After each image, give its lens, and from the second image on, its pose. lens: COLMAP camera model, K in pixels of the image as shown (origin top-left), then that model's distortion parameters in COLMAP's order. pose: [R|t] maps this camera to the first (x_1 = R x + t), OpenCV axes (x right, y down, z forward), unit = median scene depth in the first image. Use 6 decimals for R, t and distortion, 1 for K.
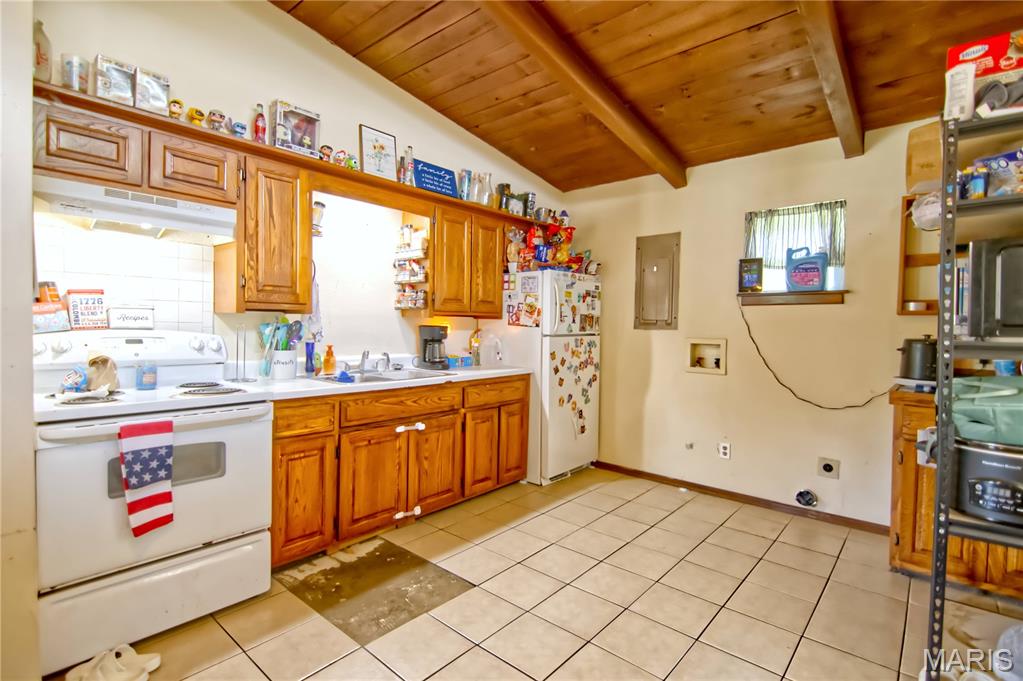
lens RADIAL K [[489.6, 0, 509.0], [0, 489.6, 337.5], [0, 0, 1]] dist [0.022555, -0.018930]
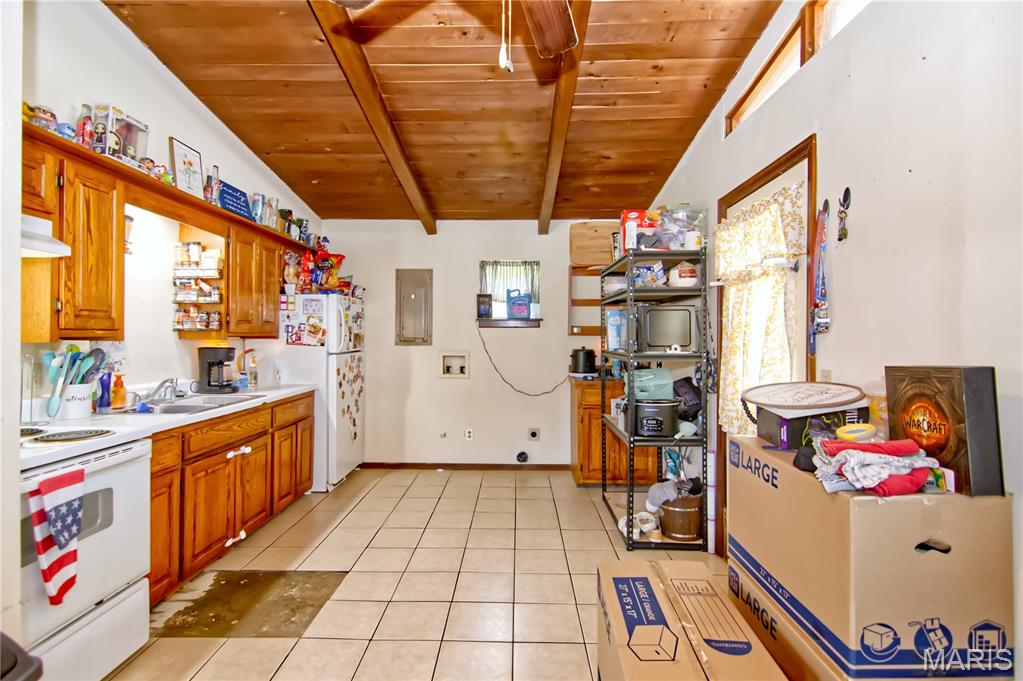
lens RADIAL K [[489.6, 0, 509.0], [0, 489.6, 337.5], [0, 0, 1]] dist [0.022555, -0.018930]
pose [[0.761199, -0.012885, 0.648391, -0.380683], [0.022949, 0.999712, -0.007075, -0.026548], [-0.648113, 0.020266, 0.761275, -0.111169]]
